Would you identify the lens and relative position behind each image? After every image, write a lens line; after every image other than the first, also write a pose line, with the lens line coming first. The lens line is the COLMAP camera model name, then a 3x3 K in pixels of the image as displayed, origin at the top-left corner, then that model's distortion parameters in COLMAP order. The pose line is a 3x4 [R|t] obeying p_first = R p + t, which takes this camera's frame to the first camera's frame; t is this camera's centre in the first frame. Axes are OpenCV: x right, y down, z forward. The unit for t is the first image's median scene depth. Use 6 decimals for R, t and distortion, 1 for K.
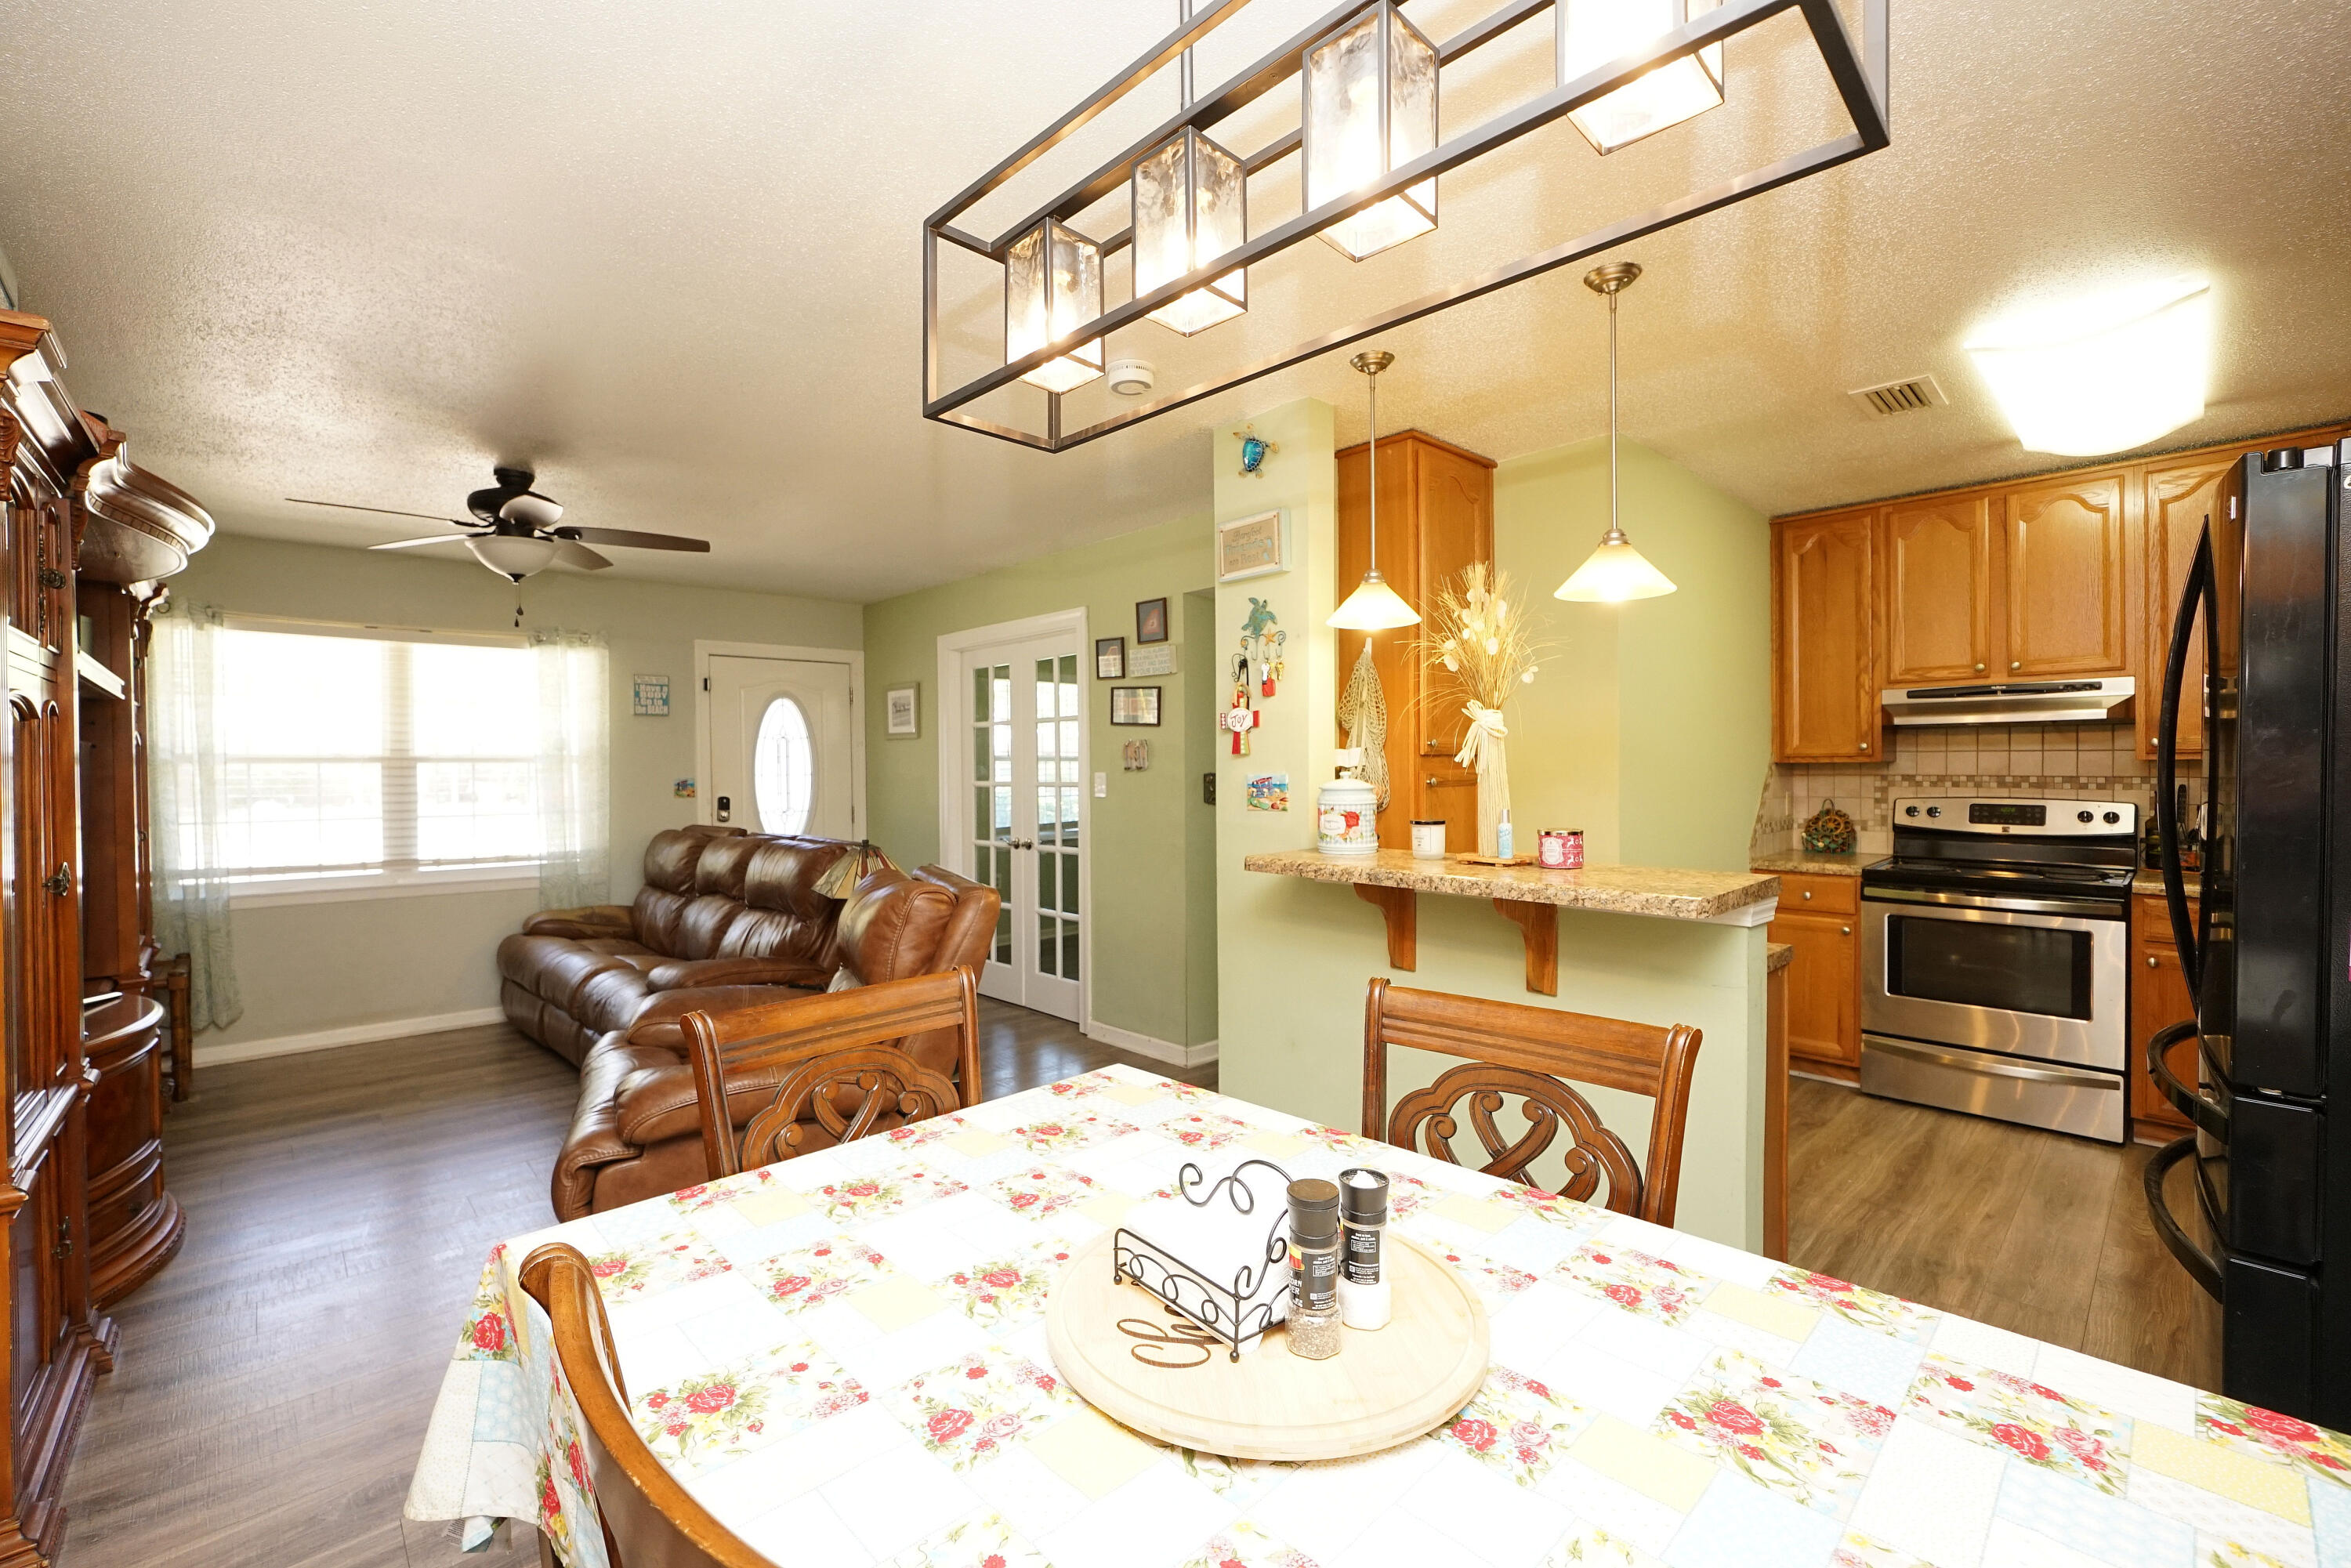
lens RADIAL K [[982.3, 0, 1158.2], [0, 982.3, 777.9], [0, 0, 1]] dist [-0.003993, 0.002744]
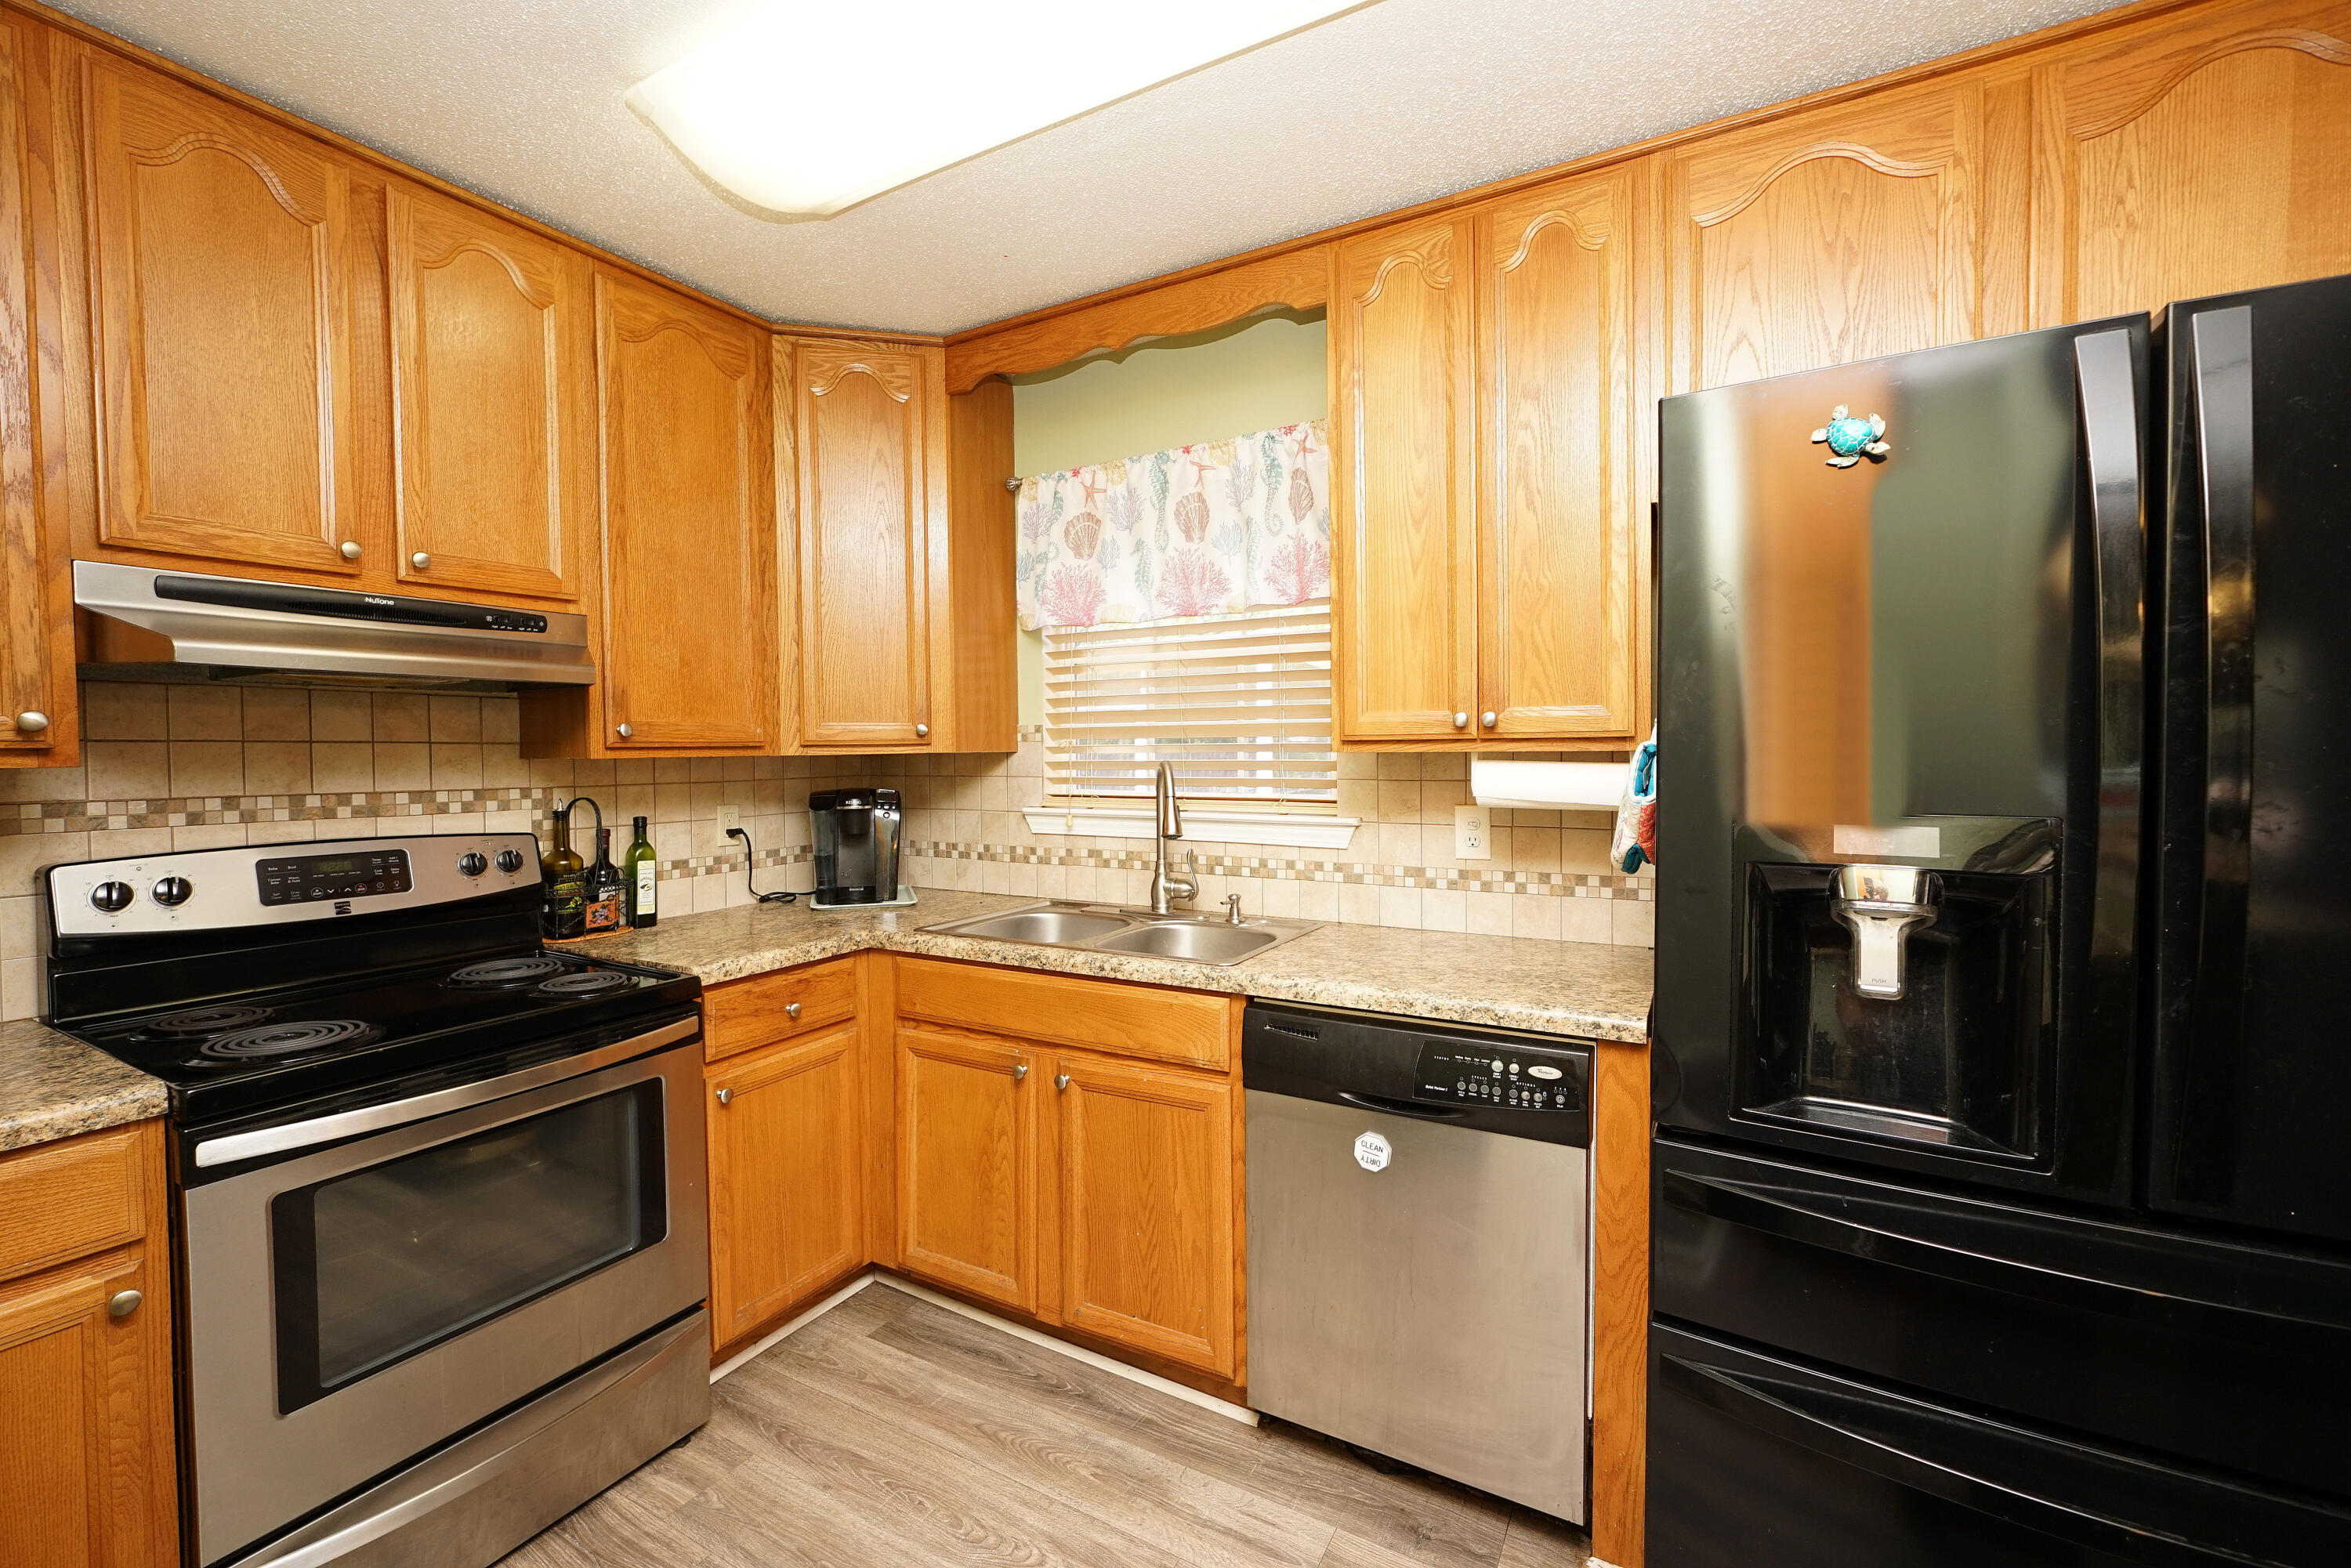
lens RADIAL K [[982.3, 0, 1175.0], [0, 982.3, 771.6], [0, 0, 1]] dist [-0.003993, 0.002744]
pose [[-0.293493, -0.016238, 0.955823, 0.290005], [0.018426, 0.999574, 0.022640, -0.015942], [-0.955784, 0.024256, -0.293069, 0.733821]]
